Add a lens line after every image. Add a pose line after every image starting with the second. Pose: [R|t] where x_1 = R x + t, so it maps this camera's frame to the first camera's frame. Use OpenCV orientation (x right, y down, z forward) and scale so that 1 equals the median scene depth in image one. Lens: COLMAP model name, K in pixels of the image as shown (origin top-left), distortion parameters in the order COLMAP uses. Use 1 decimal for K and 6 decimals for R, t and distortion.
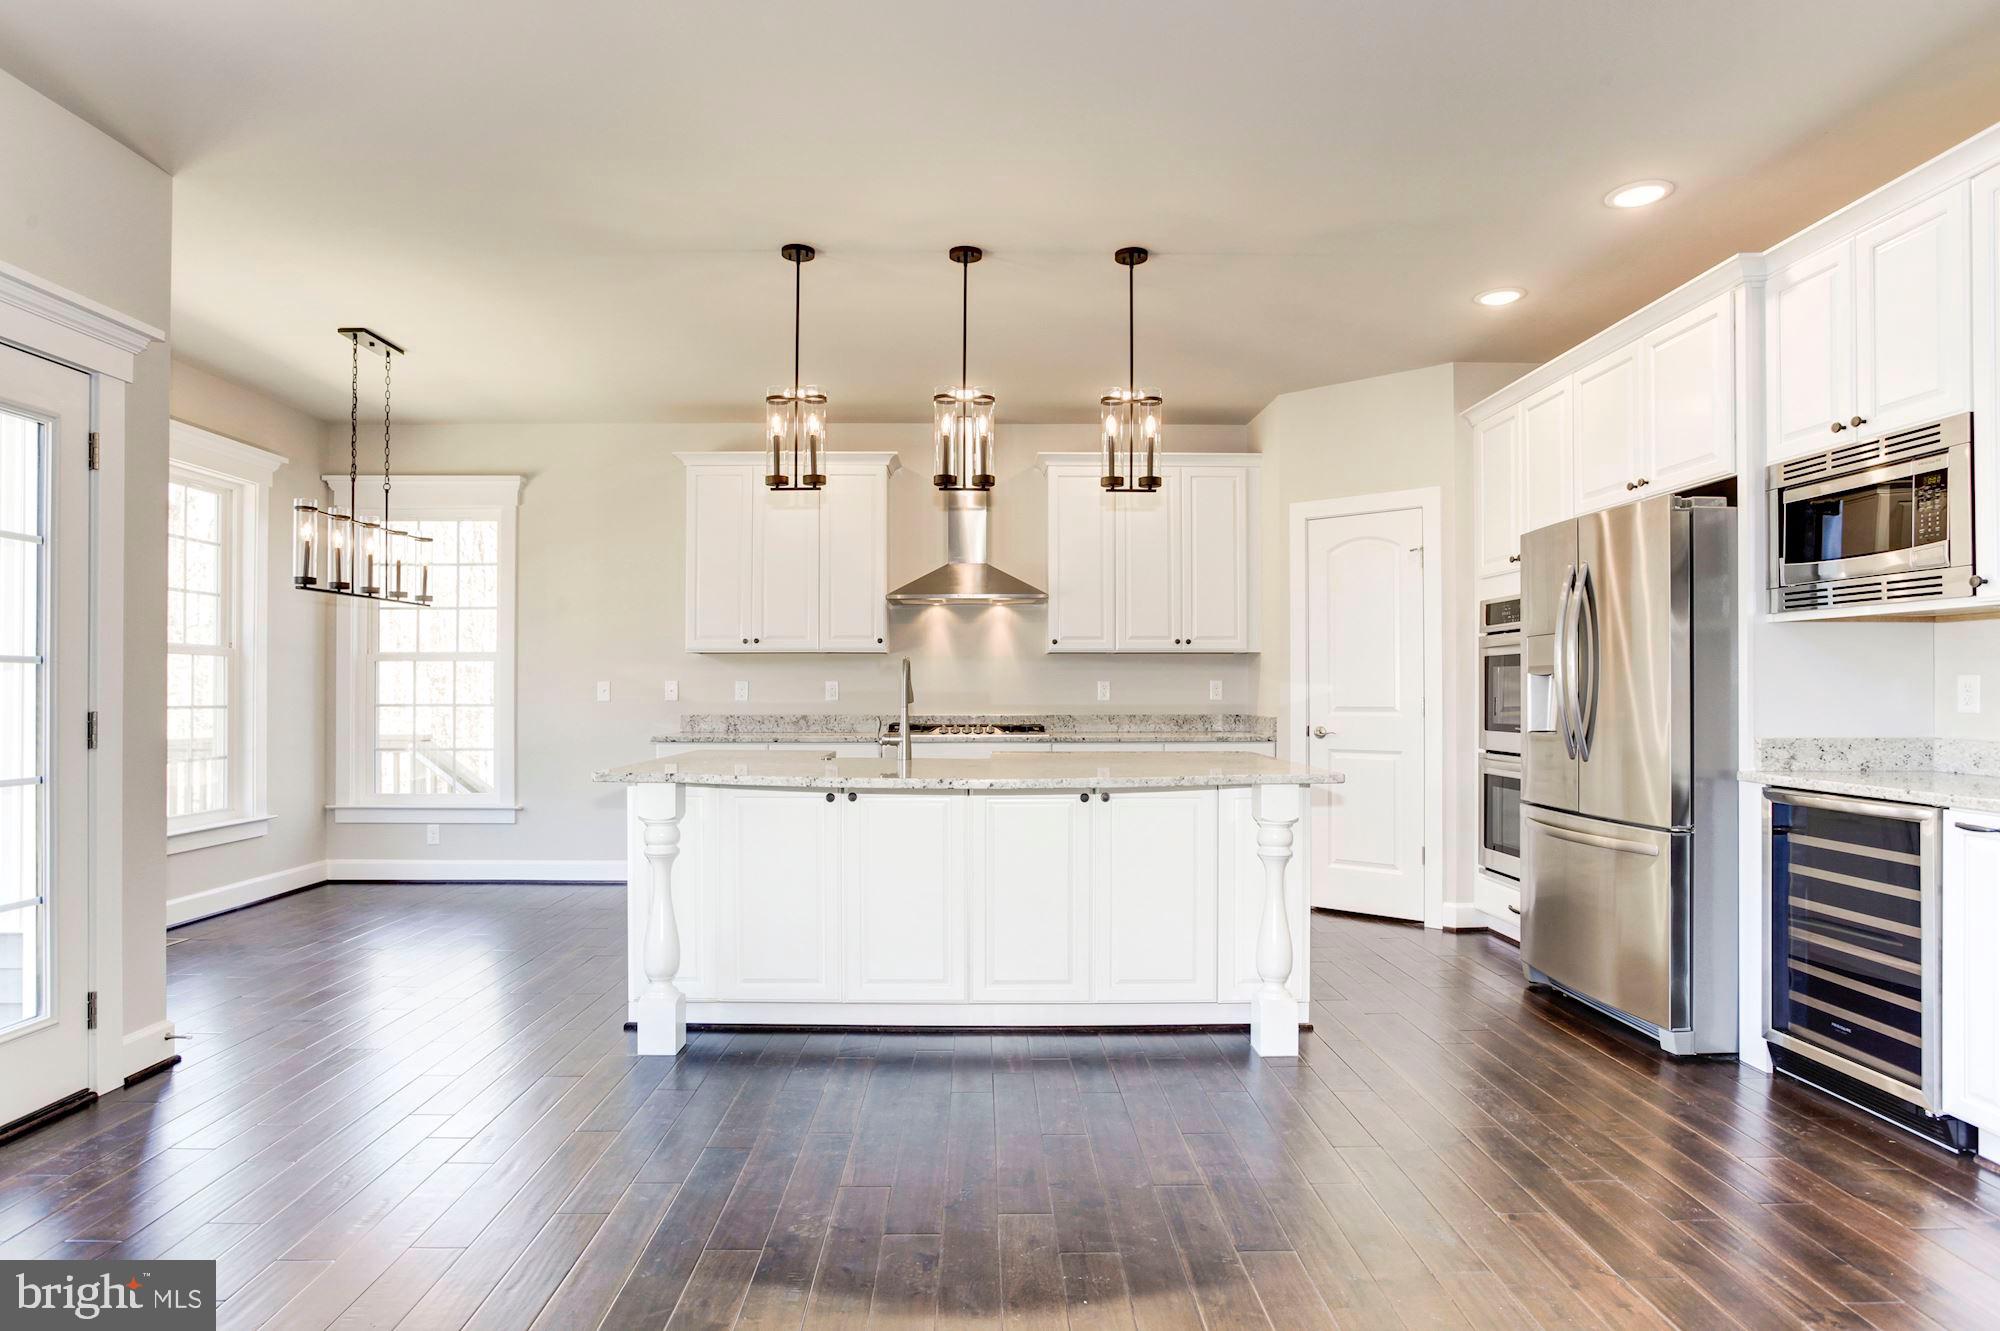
lens RADIAL K [[1093.2, 0, 960.4], [0, 1093.2, 673.0], [0, 0, 1]] dist [0.018160, 0.000254]
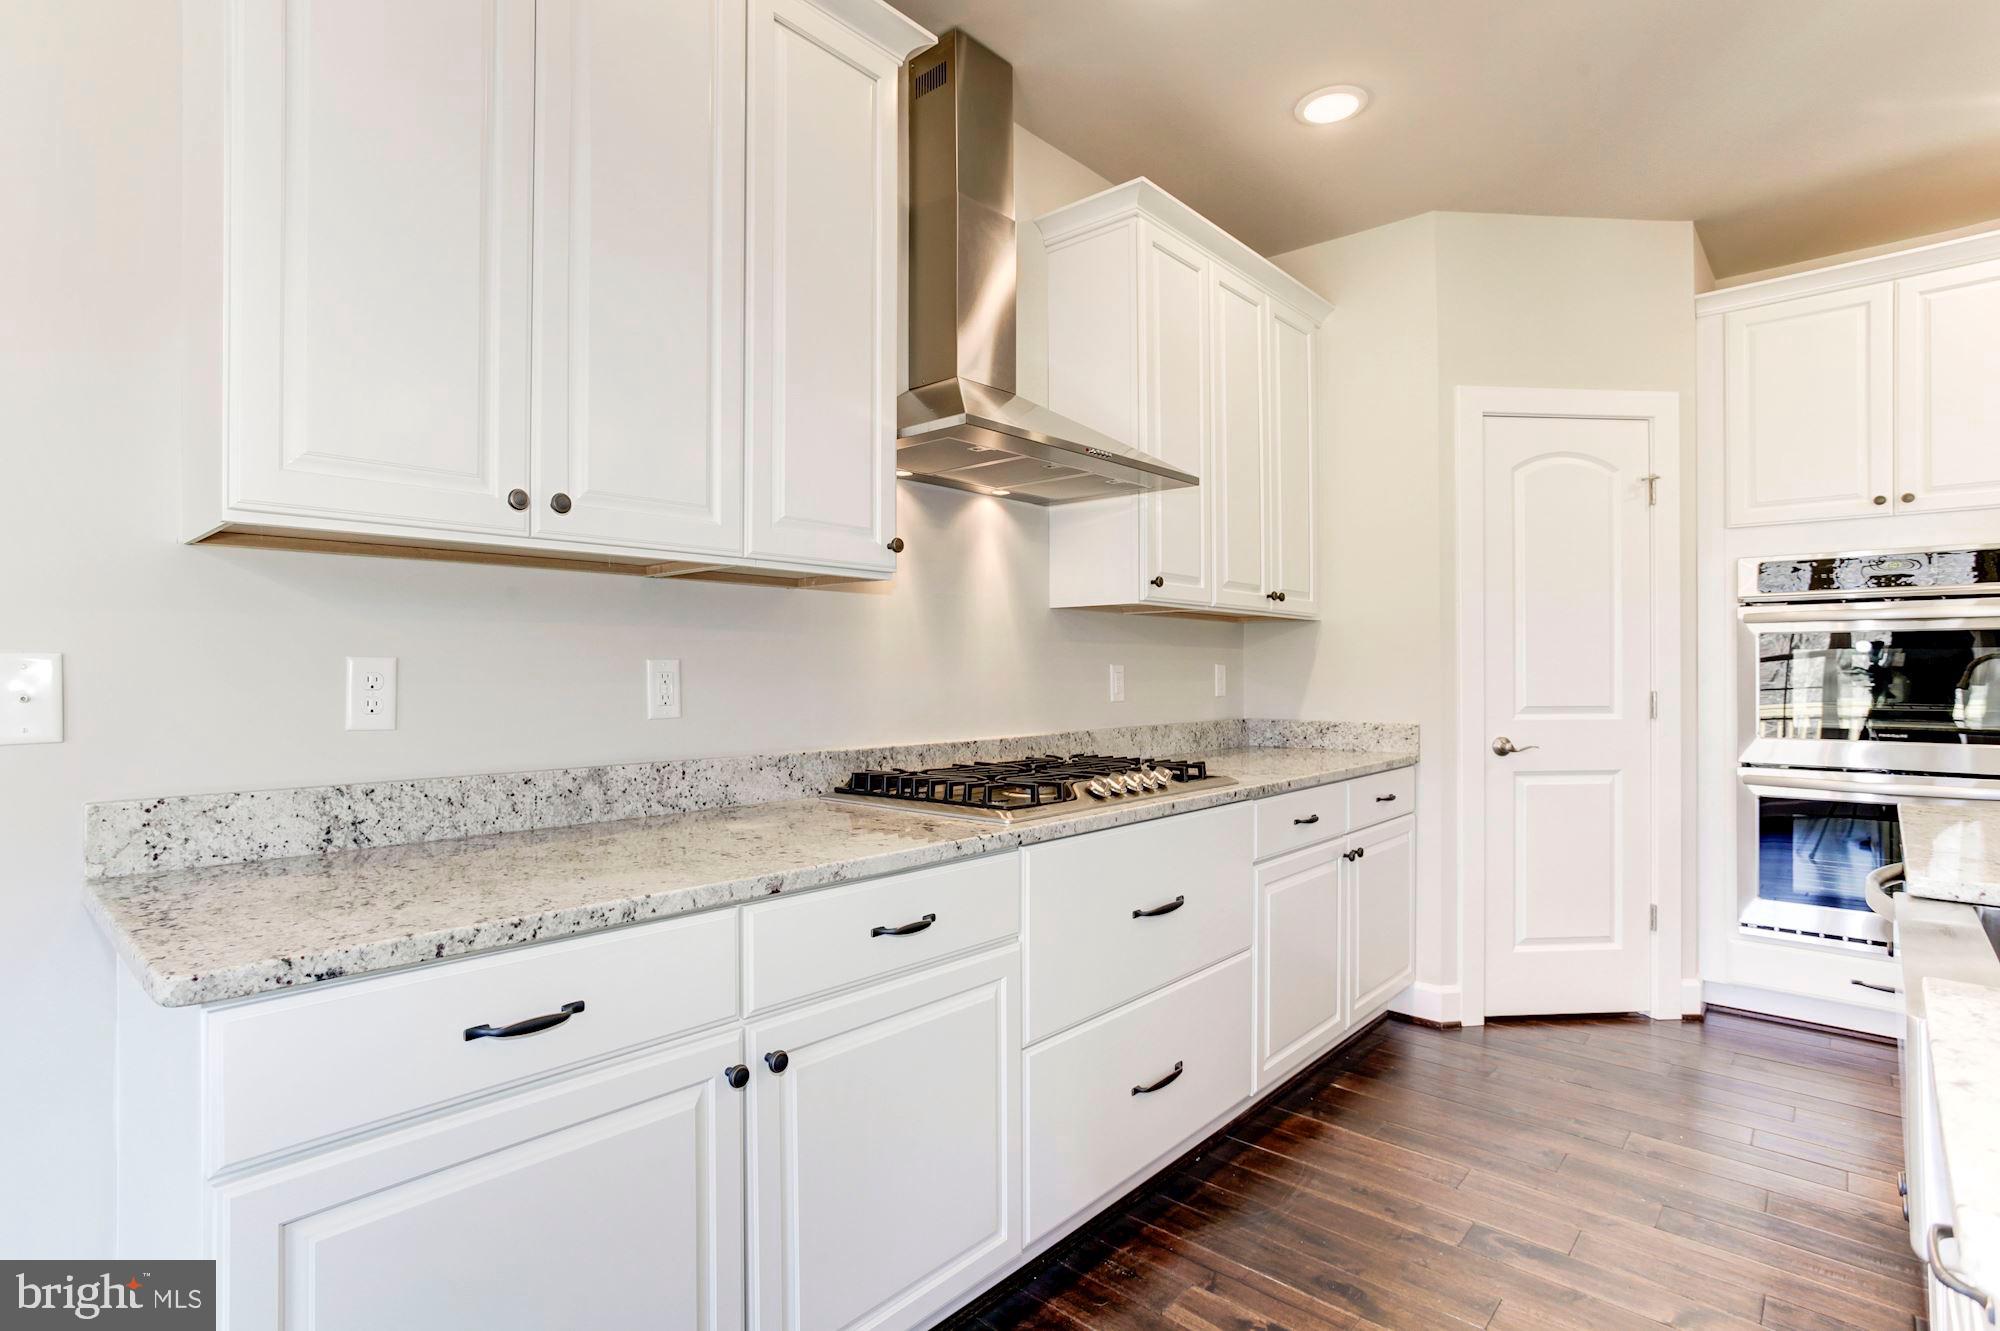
lens RADIAL K [[993.3, 0, 925.7], [0, 993.3, 662.2], [0, 0, 1]] dist [-0.035601, 0.028595]
pose [[0.681778, 0.008172, 0.731514, -0.291164], [-0.012226, 0.999925, 0.000225, 0.007395], [-0.731457, -0.009097, 0.681827, 0.750693]]
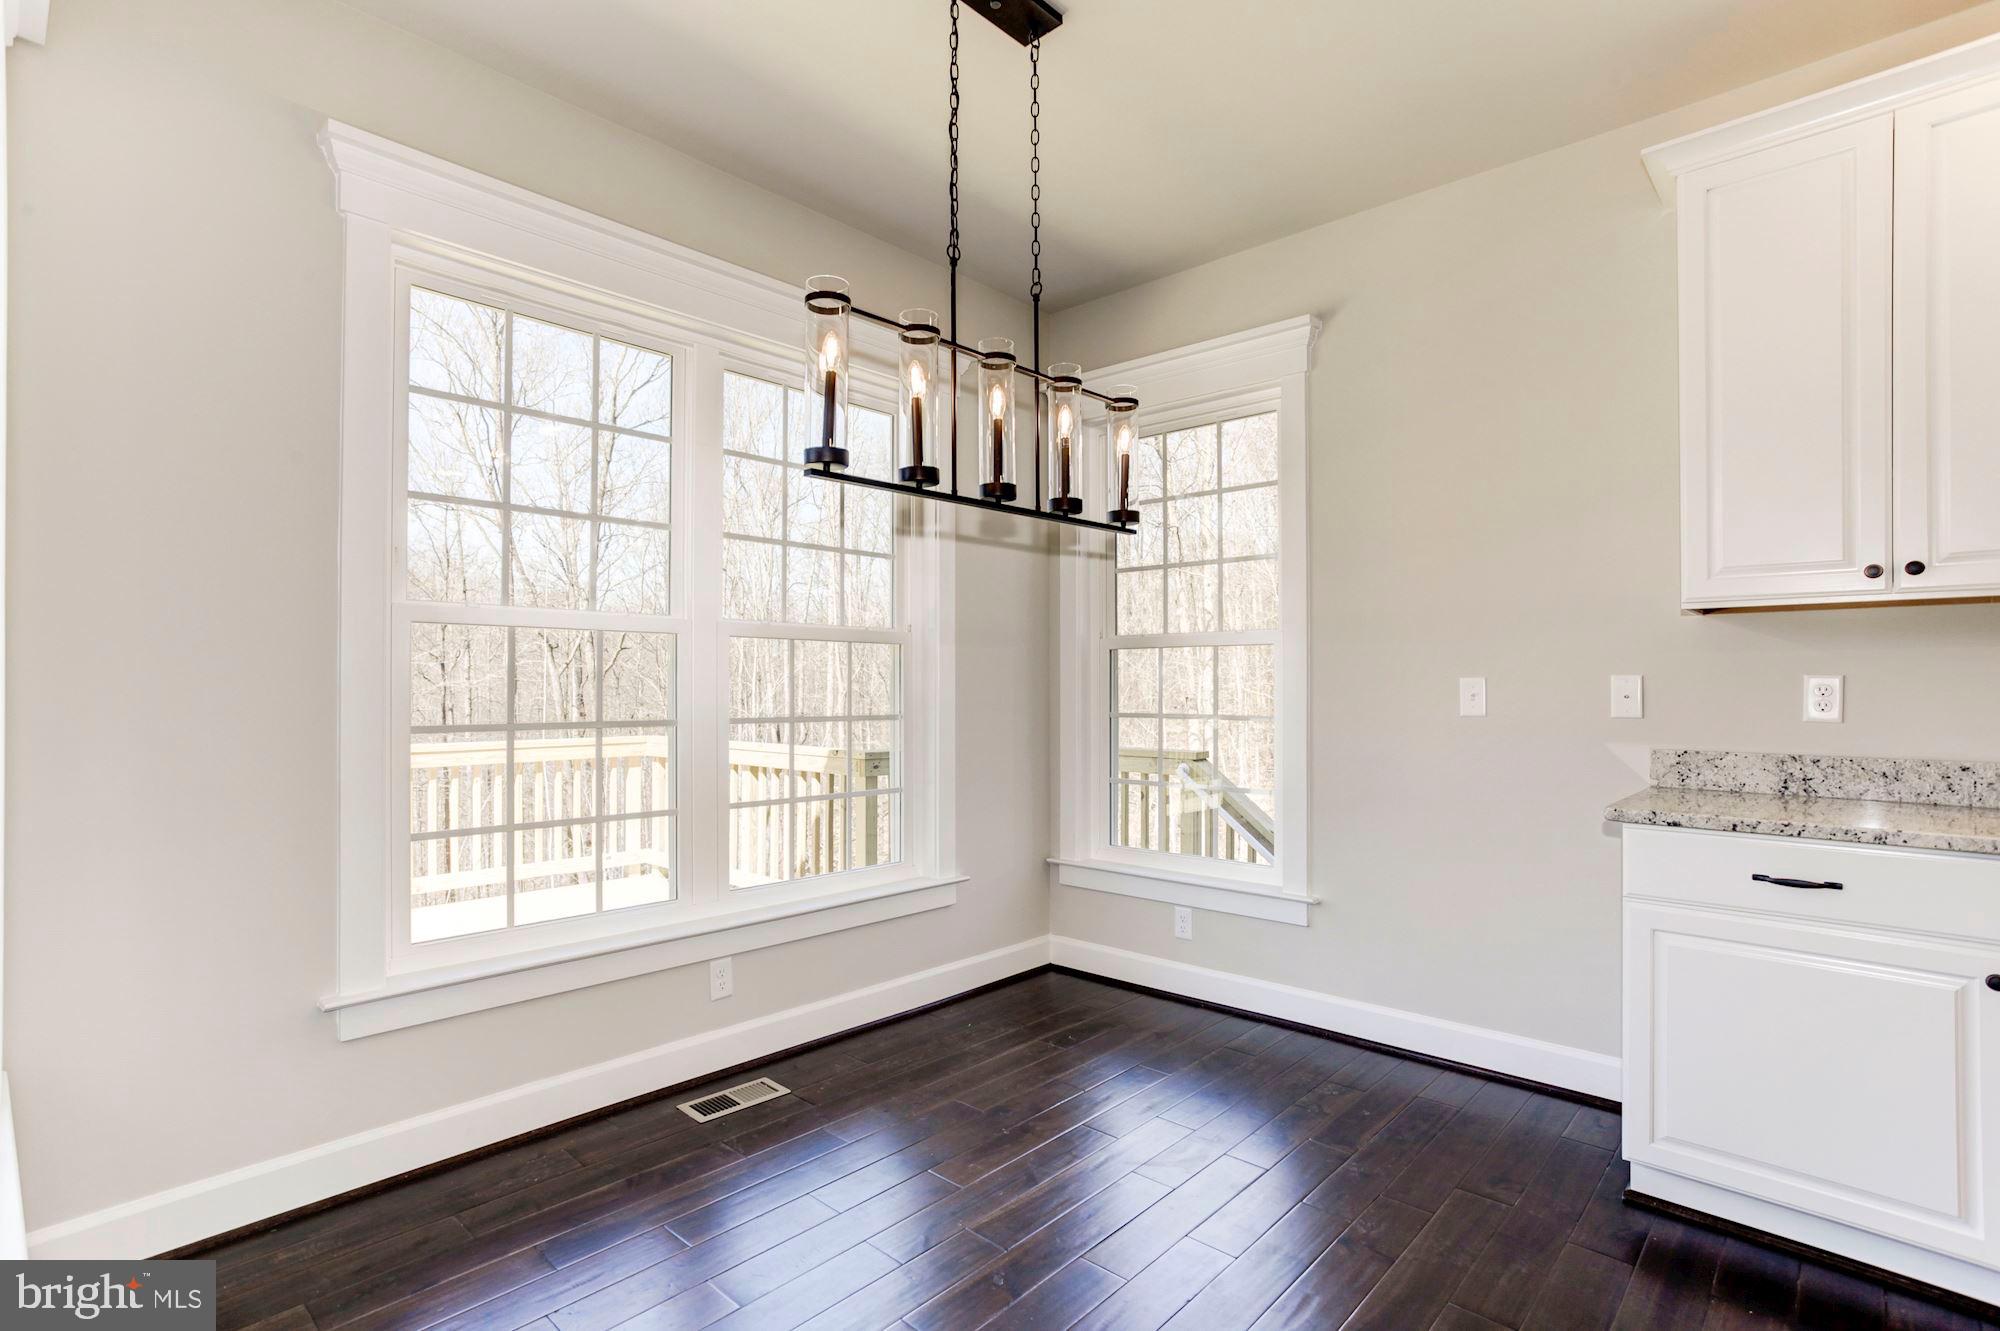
lens RADIAL K [[963.3, 0, 990.2], [0, 963.3, 665.4], [0, 0, 1]] dist [-0.039111, 0.025192]
pose [[0.745071, -0.011147, -0.666892, -0.199898], [0.009144, 0.999937, -0.006498, 0.003398], [0.666923, -0.001256, 0.745126, 0.528458]]
